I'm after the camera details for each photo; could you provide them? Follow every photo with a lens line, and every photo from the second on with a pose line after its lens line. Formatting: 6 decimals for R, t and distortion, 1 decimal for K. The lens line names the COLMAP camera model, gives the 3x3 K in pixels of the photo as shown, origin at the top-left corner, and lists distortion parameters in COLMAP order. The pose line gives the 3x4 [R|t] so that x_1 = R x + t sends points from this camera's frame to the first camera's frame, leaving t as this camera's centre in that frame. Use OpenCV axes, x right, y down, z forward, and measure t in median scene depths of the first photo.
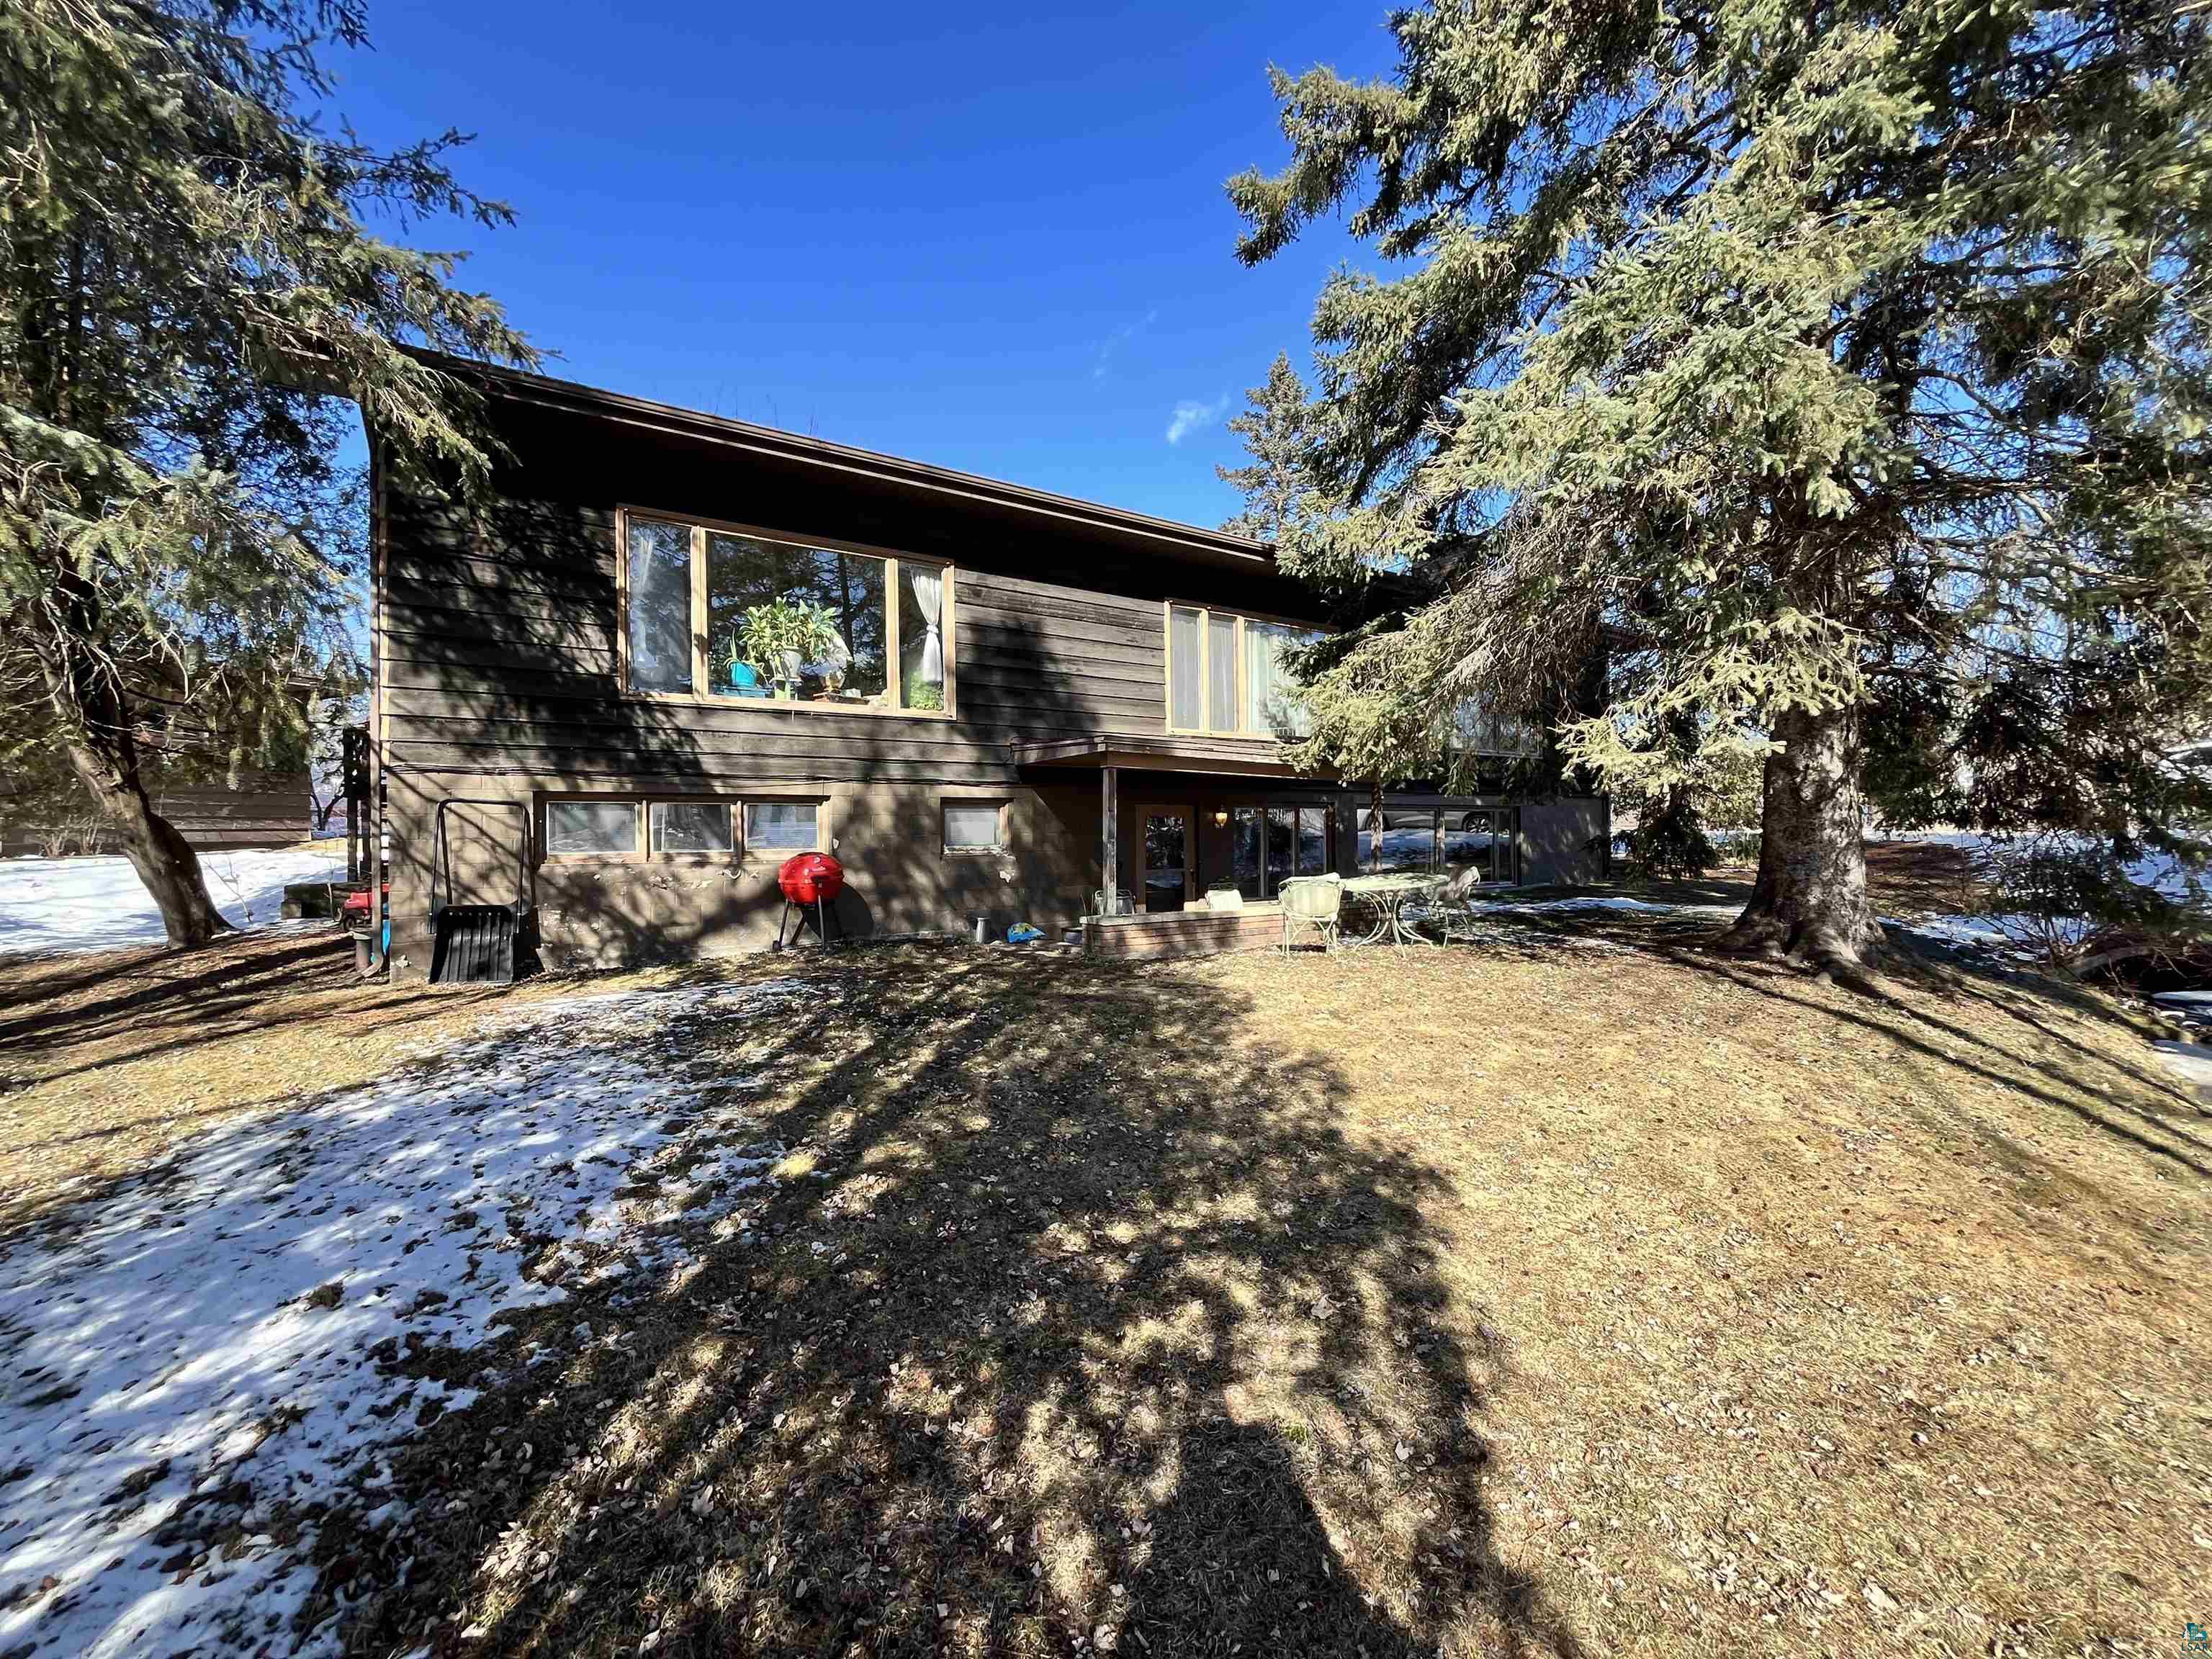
lens RADIAL K [[889.6, 0, 1105.9], [0, 889.6, 835.6], [0, 0, 1]] dist [-0.007510, 0.000438]
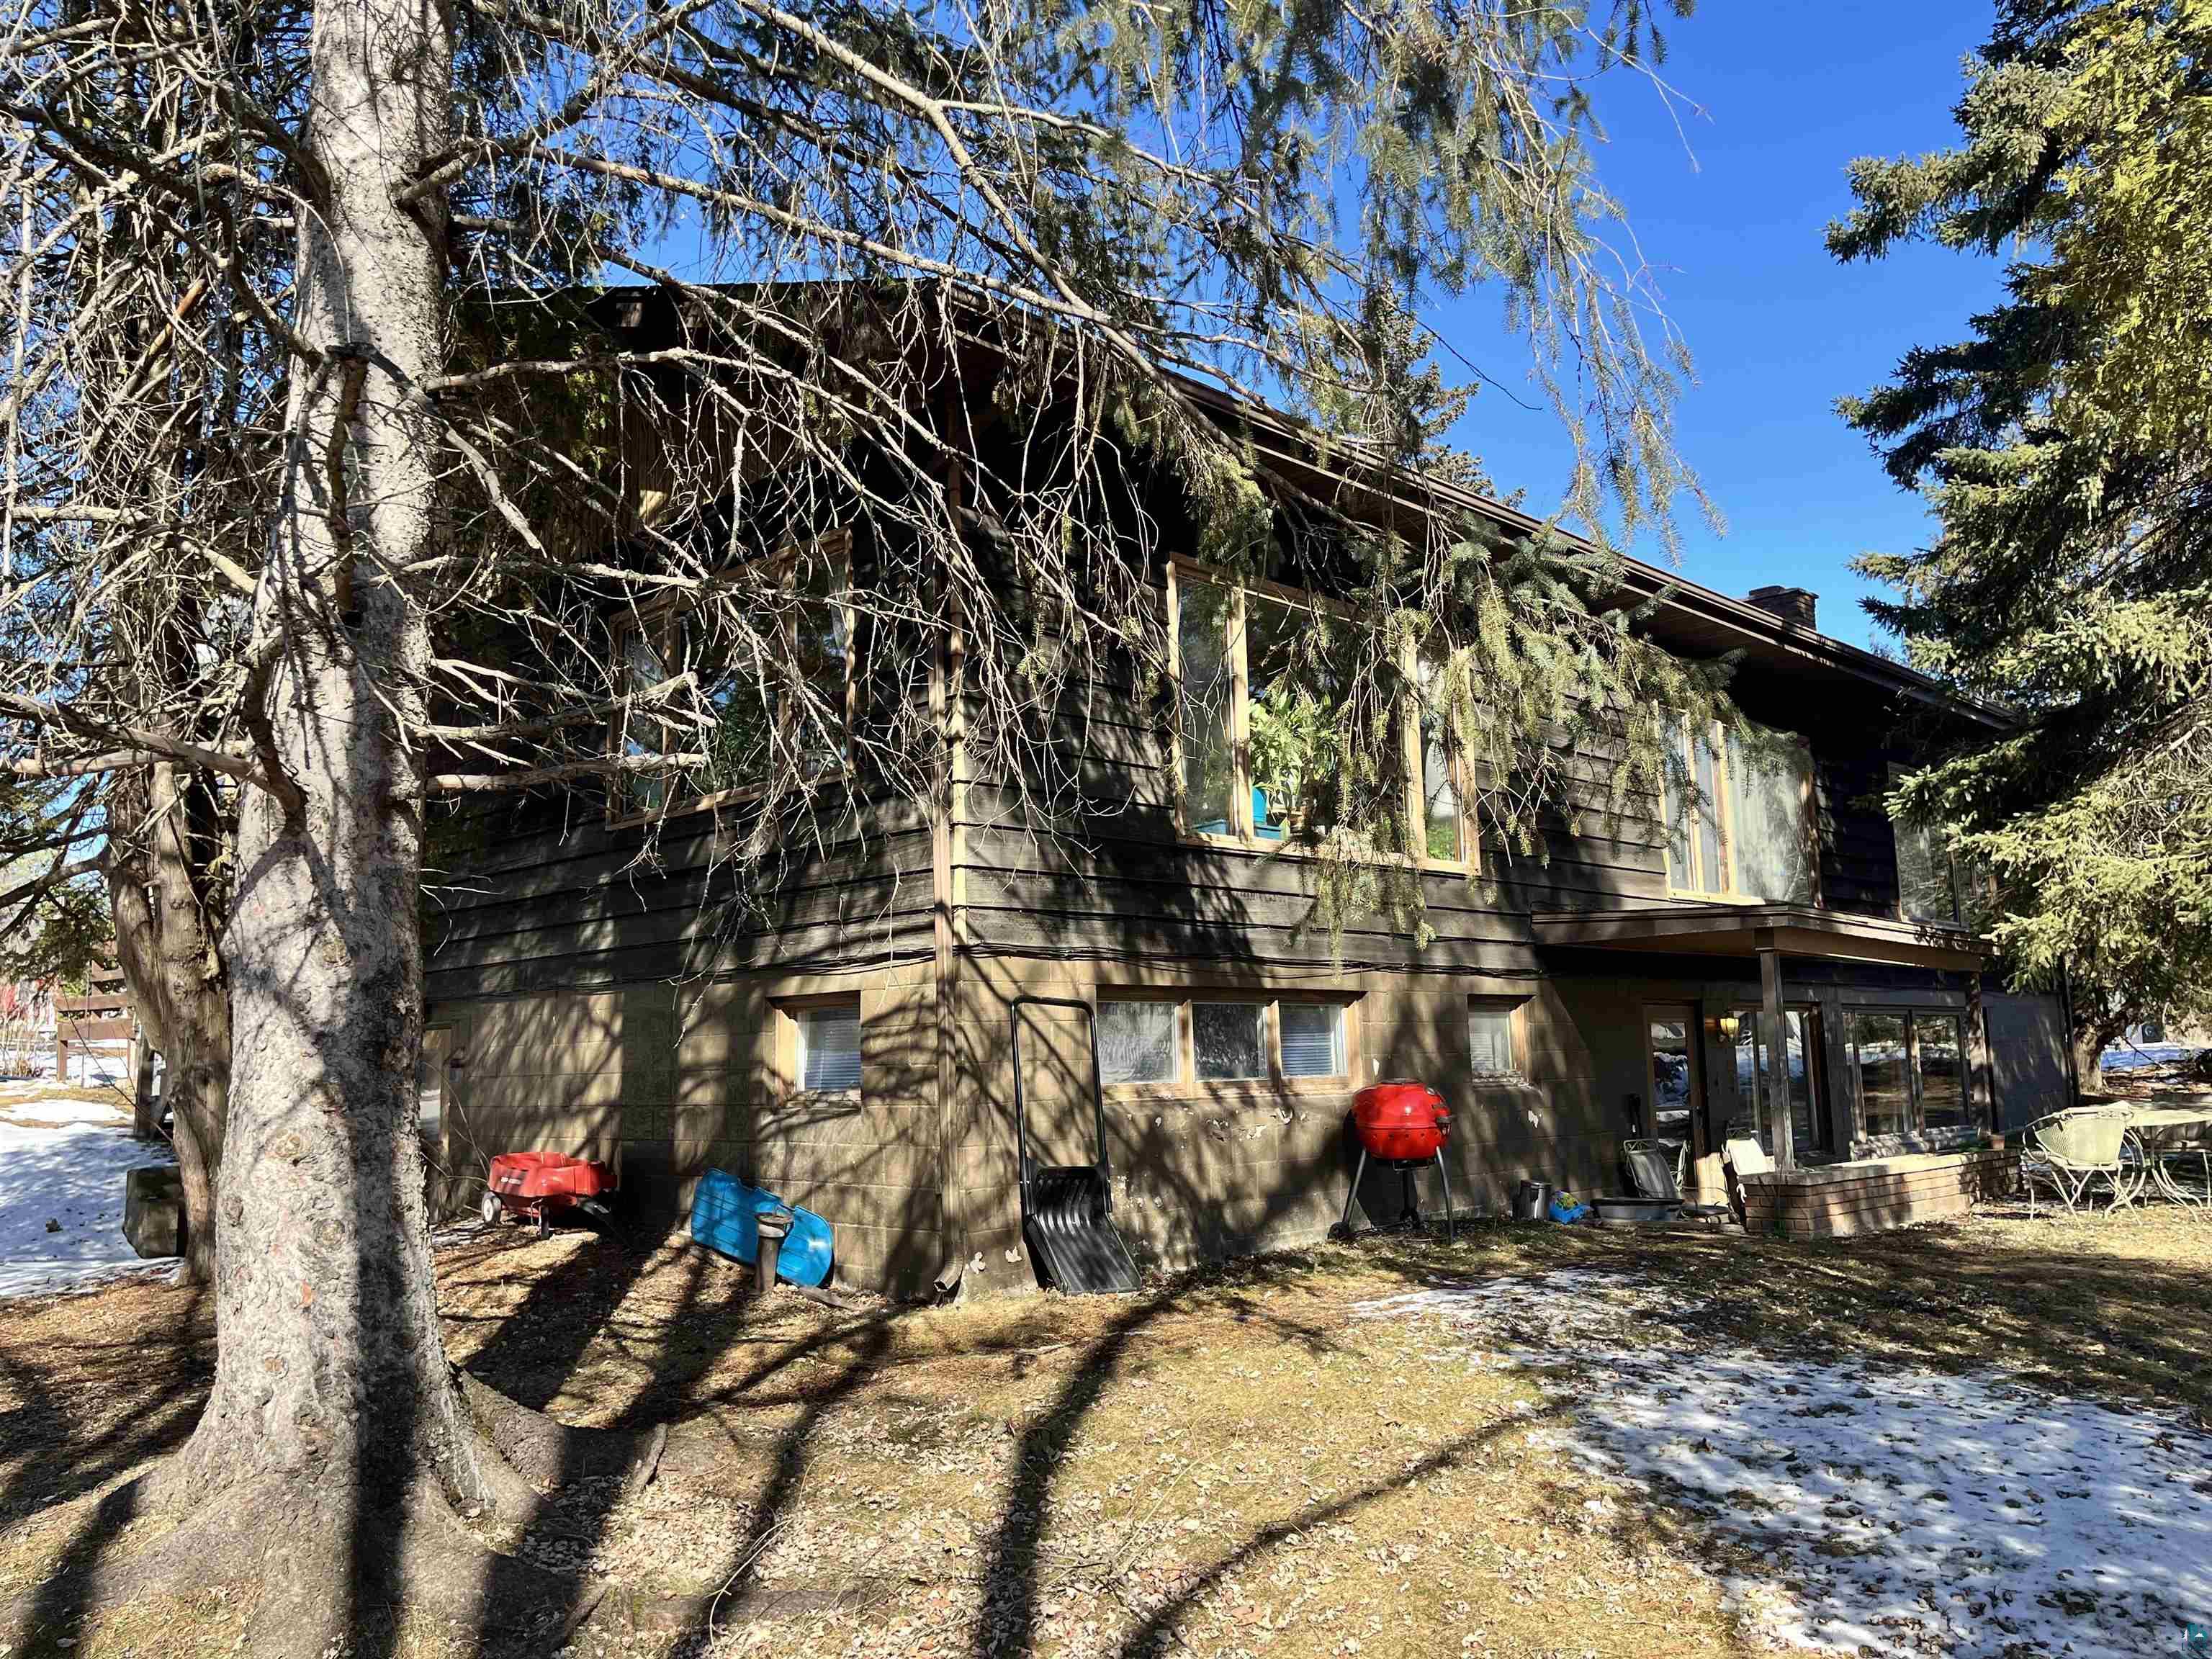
lens RADIAL K [[1672.3, 0, 1105.5], [0, 1672.3, 824.3], [0, 0, 1]] dist [0.067470, -0.092866]
pose [[0.977655, 0.011004, 0.209929, -0.860838], [0.022915, 0.987099, -0.158461, 0.025108], [-0.208965, 0.159731, 0.964790, -0.170166]]
